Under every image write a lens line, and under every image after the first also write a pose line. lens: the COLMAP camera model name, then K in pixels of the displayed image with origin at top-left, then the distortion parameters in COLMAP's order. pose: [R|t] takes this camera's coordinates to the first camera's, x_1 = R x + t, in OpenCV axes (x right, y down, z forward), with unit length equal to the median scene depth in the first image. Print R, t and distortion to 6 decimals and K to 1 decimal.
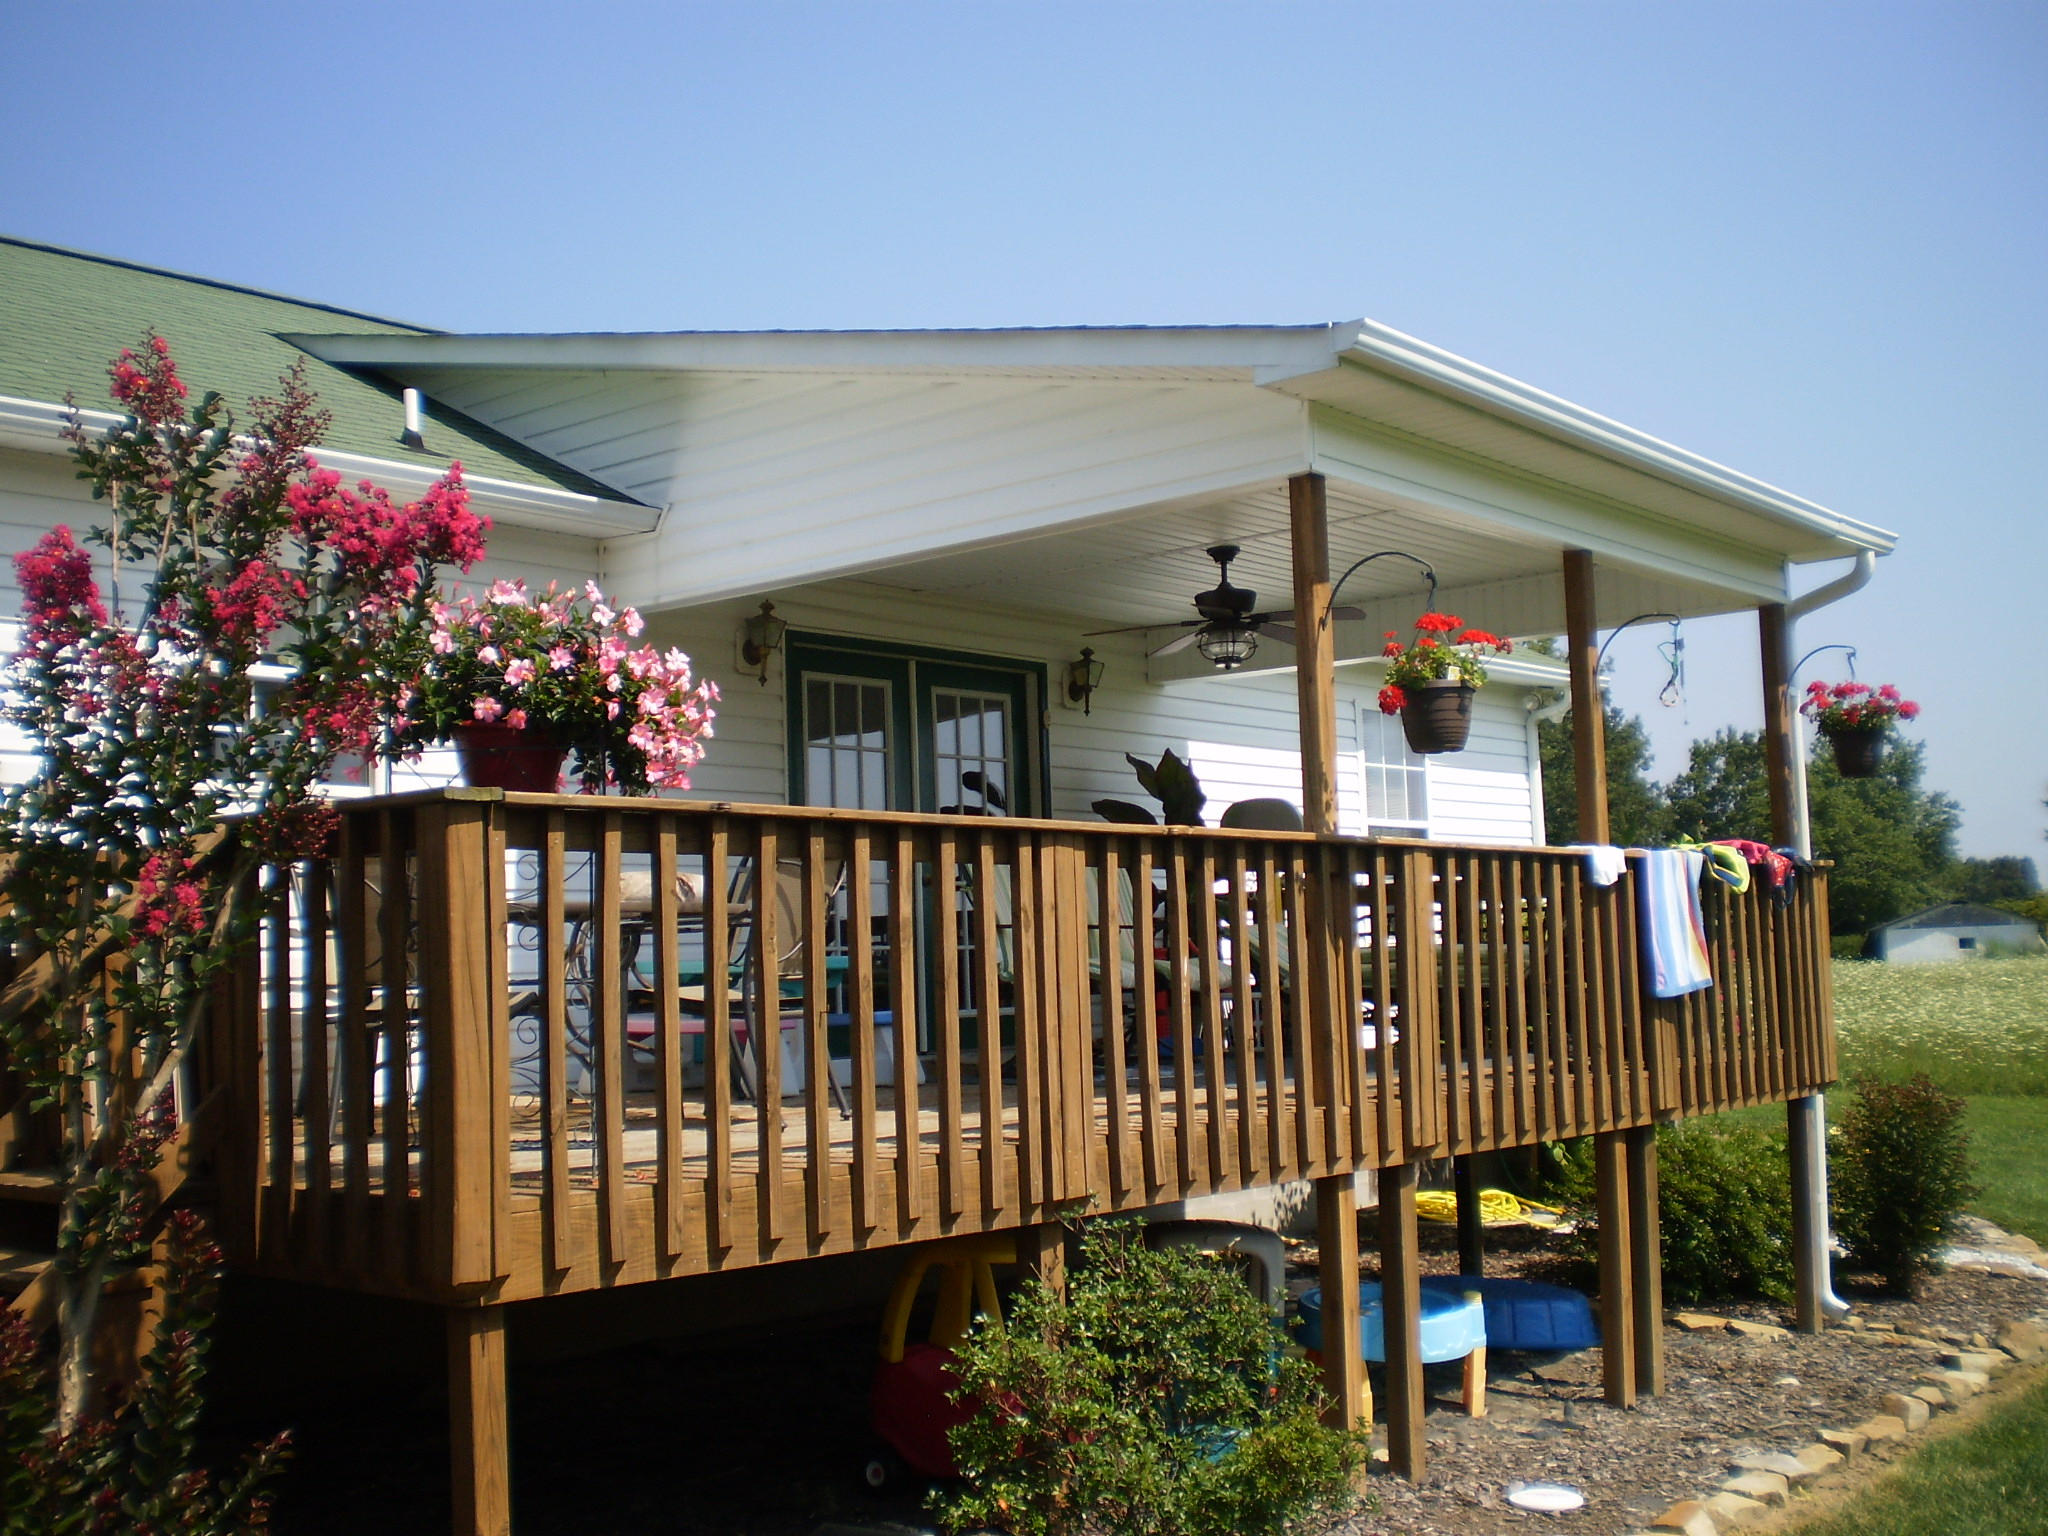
lens RADIAL K [[2146.7, 0, 1024.0], [0, 2146.7, 768.0], [0, 0, 1]] dist [-0.116668, -0.098312]
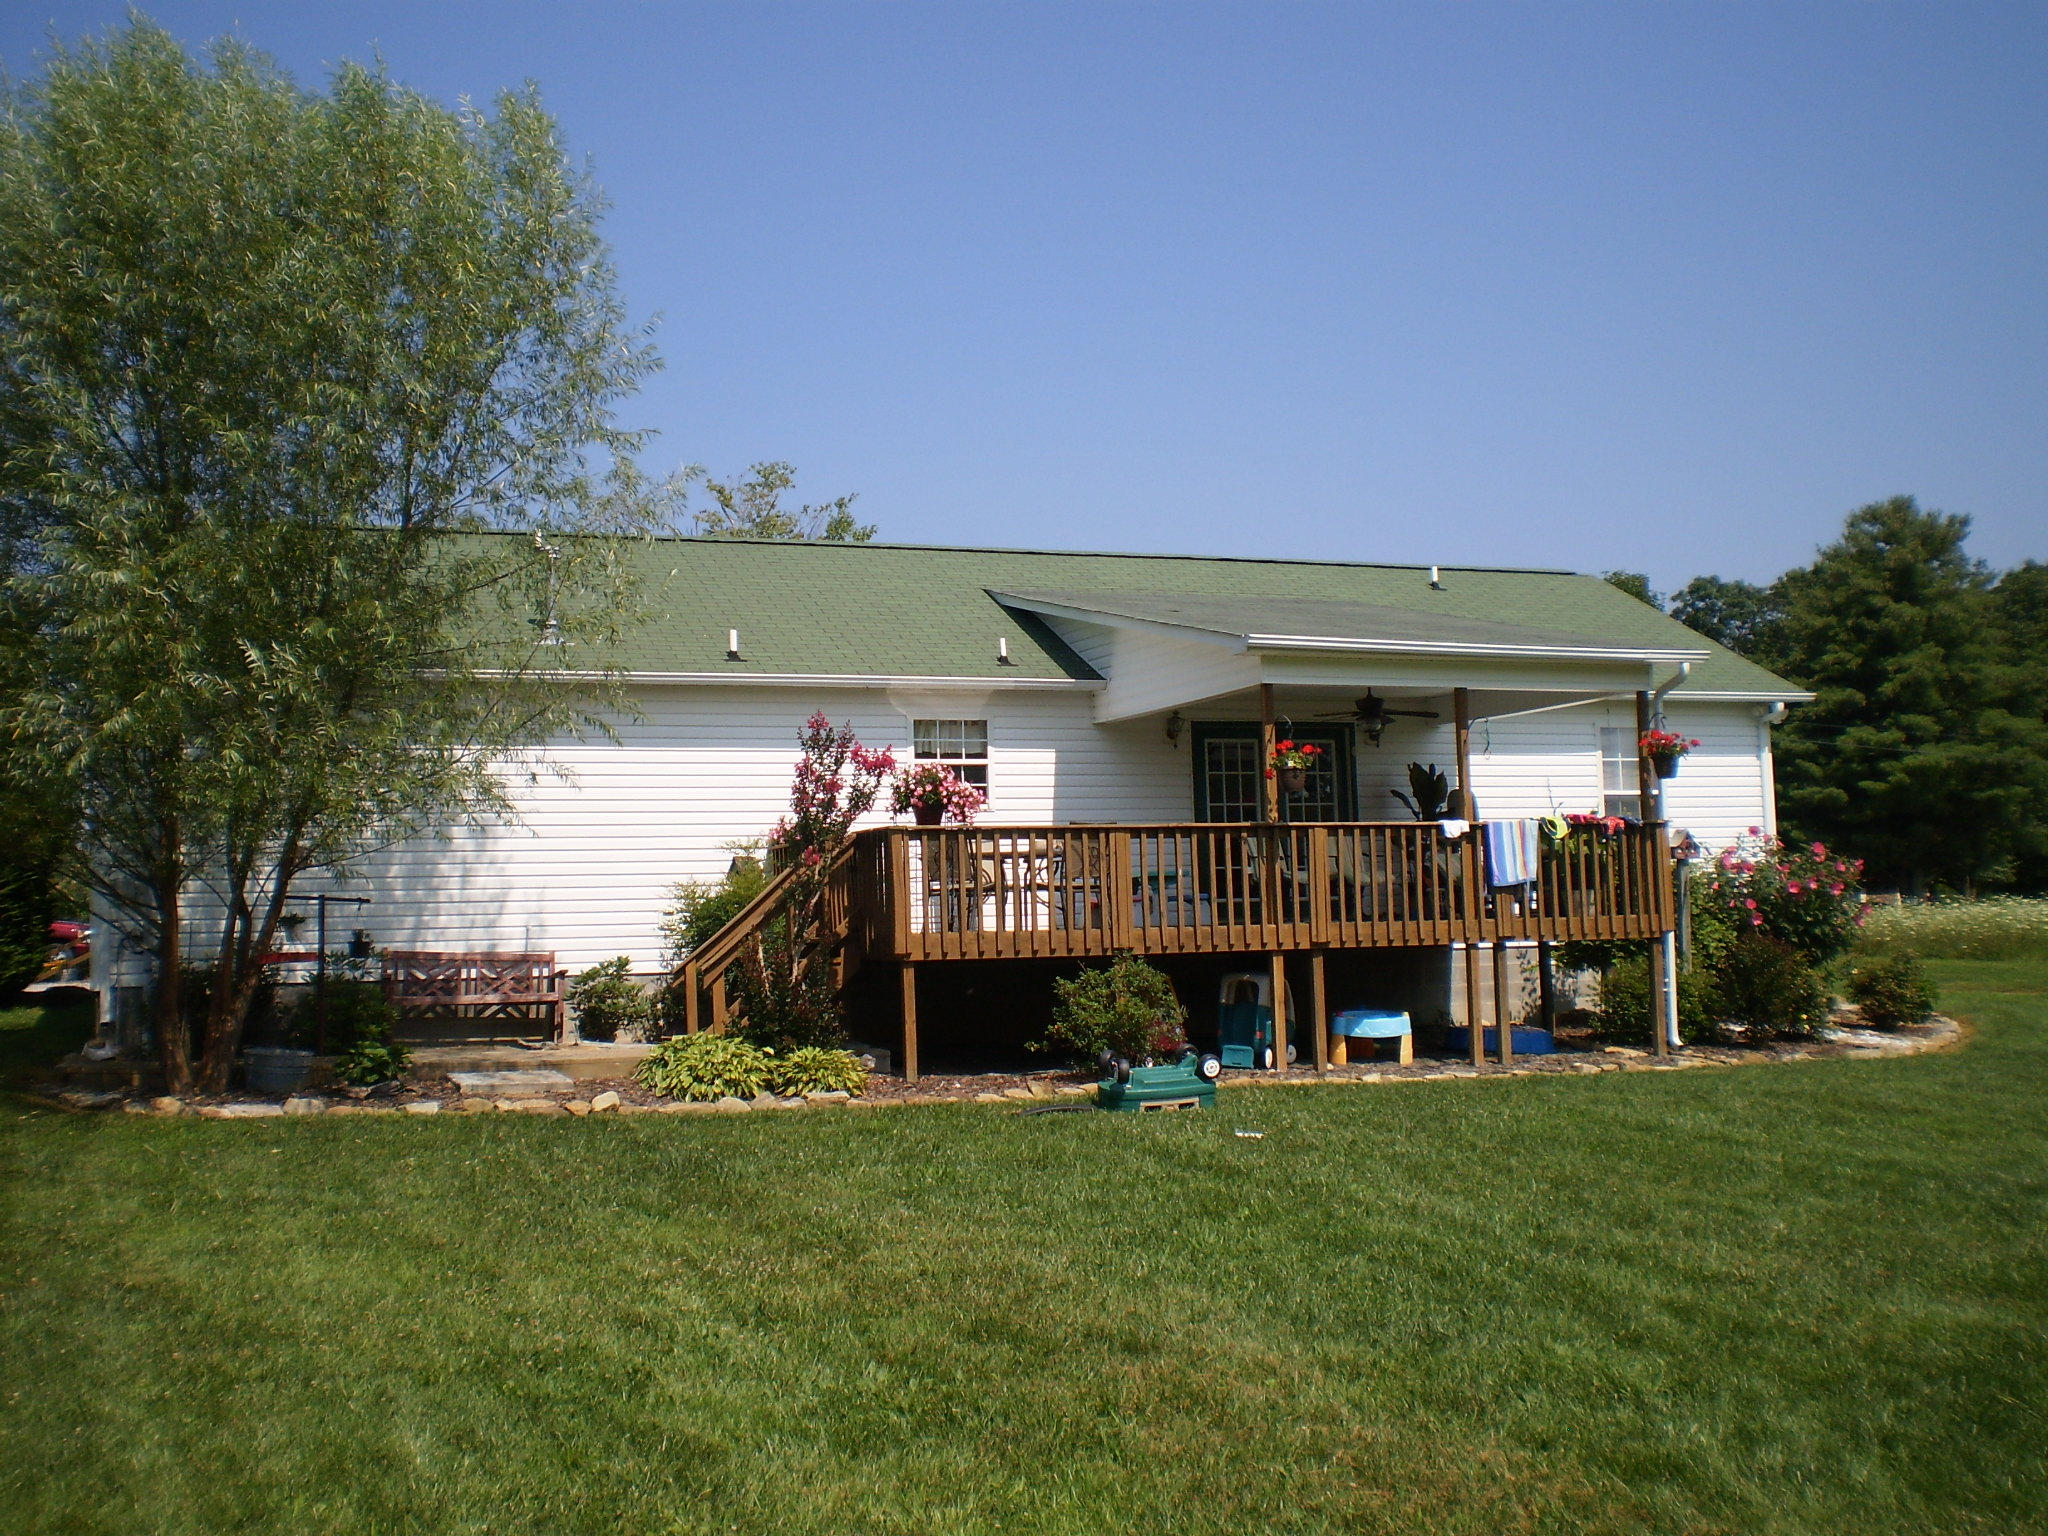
lens RADIAL K [[2146.7, 0, 1024.0], [0, 2146.7, 768.0], [0, 0, 1]] dist [-0.116668, -0.098312]
pose [[0.878447, -0.029835, -0.476907, 0.973307], [0.045880, 0.998704, 0.022032, -0.091965], [0.475632, -0.041234, 0.878677, -1.244734]]
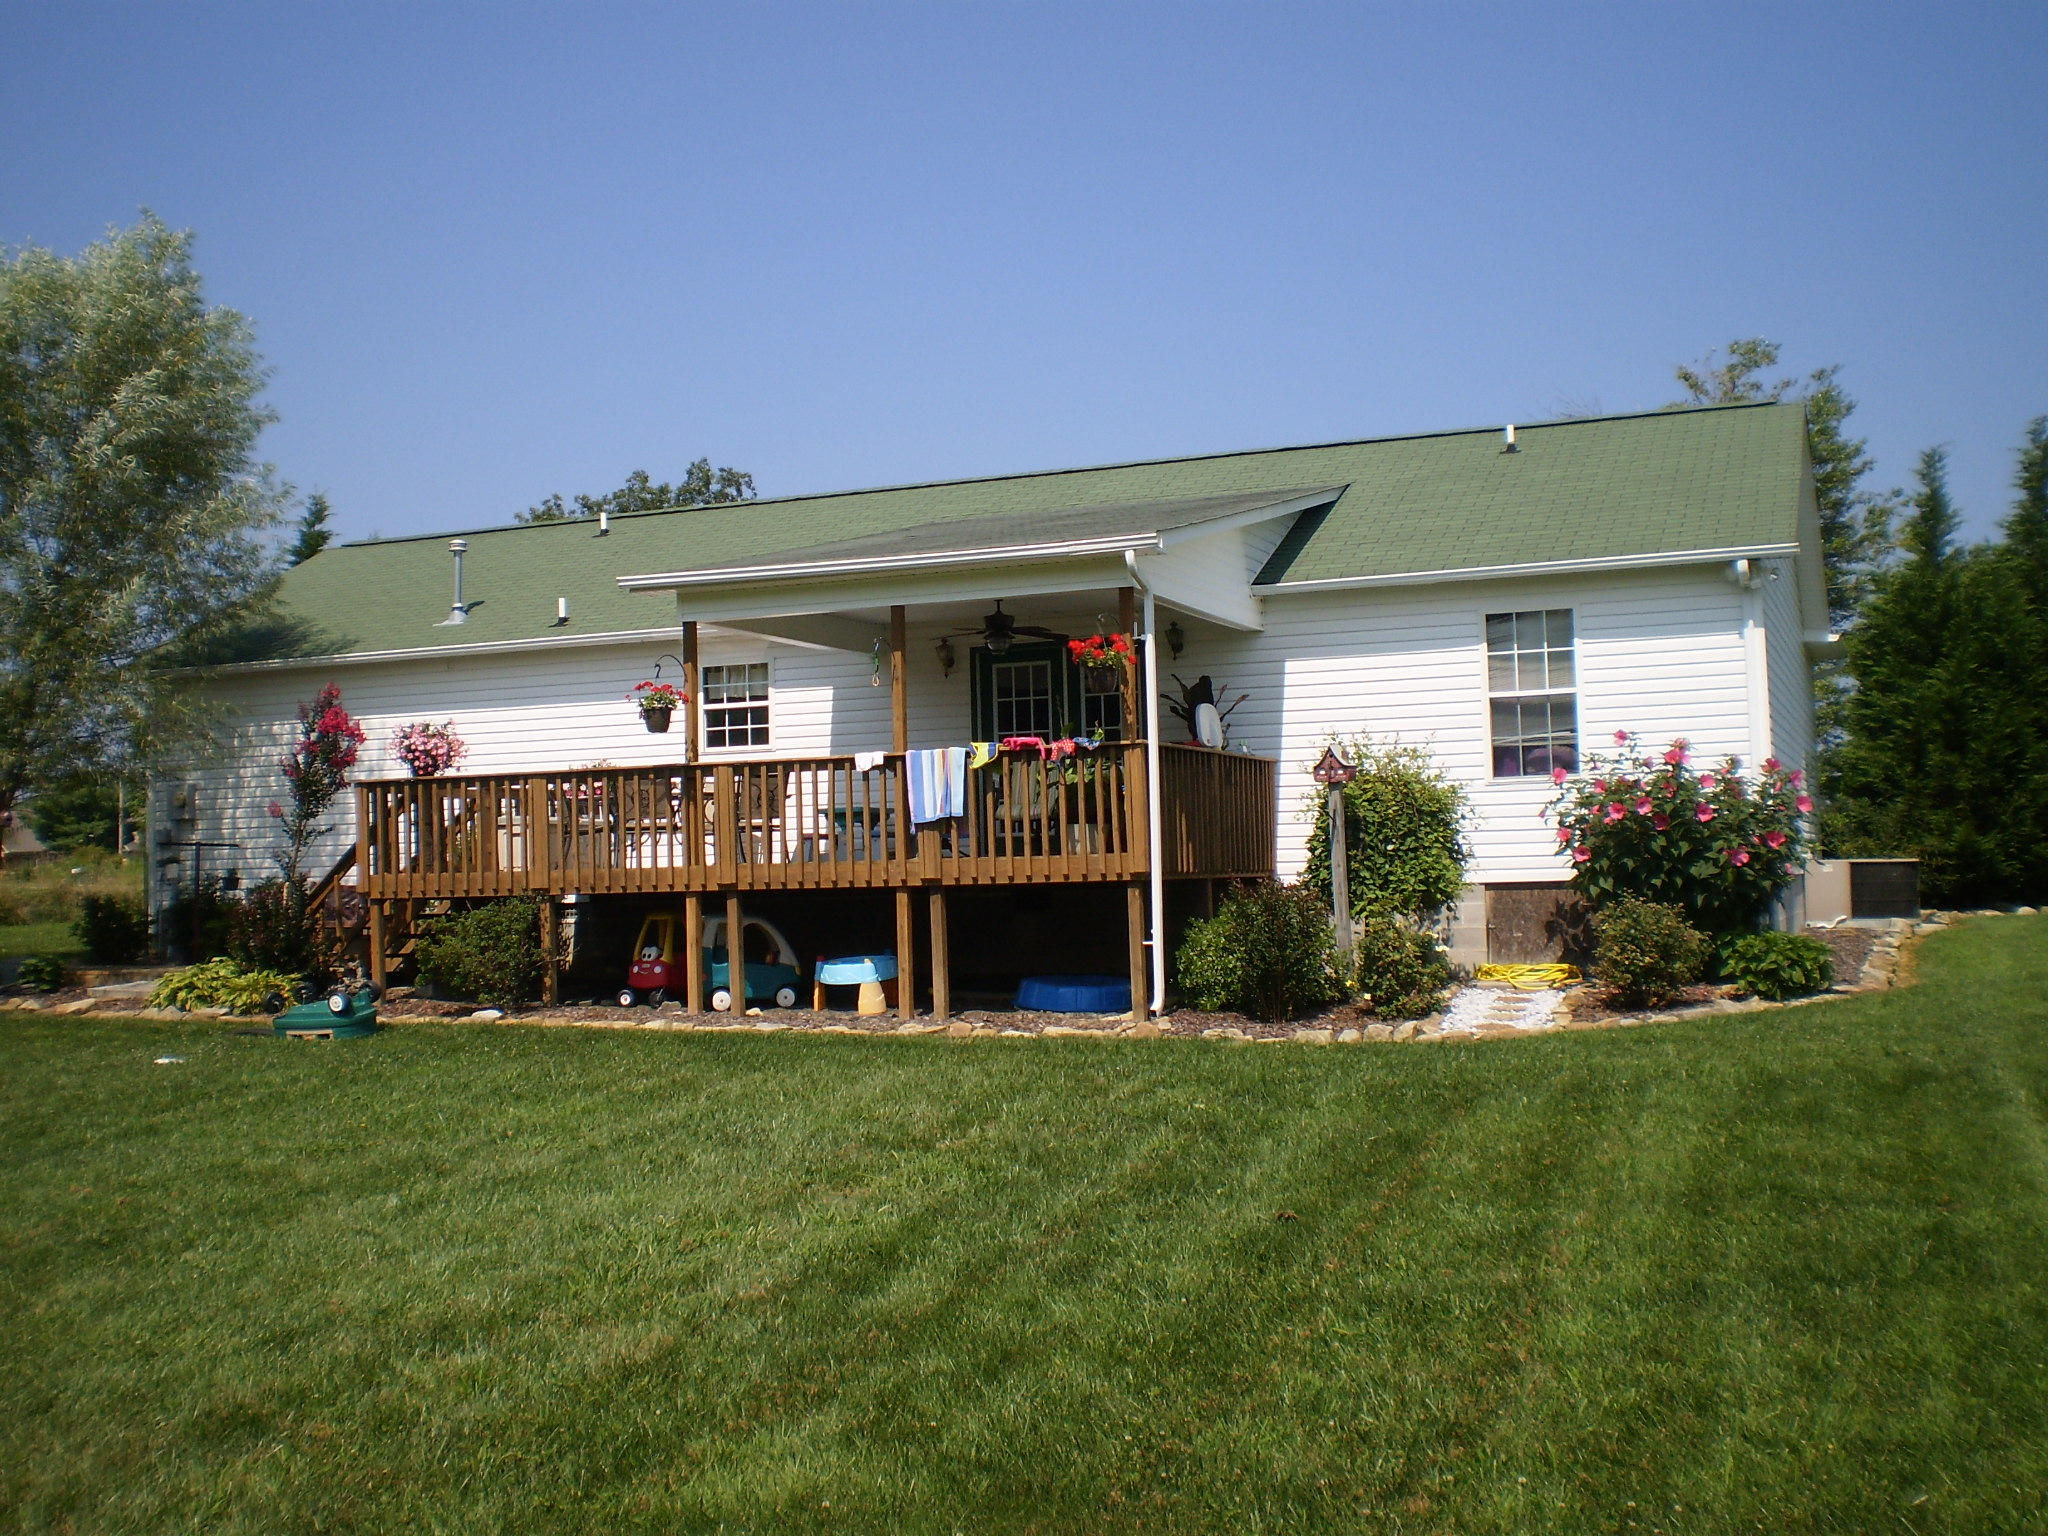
lens RADIAL K [[2180.5, 0, 1024.0], [0, 2180.5, 768.0], [0, 0, 1]] dist [-0.115630, -0.022217]
pose [[0.355655, -0.031421, -0.934089, 2.344616], [0.106734, 0.994262, 0.007194, 0.051923], [0.928503, -0.102257, 0.356967, 0.358166]]
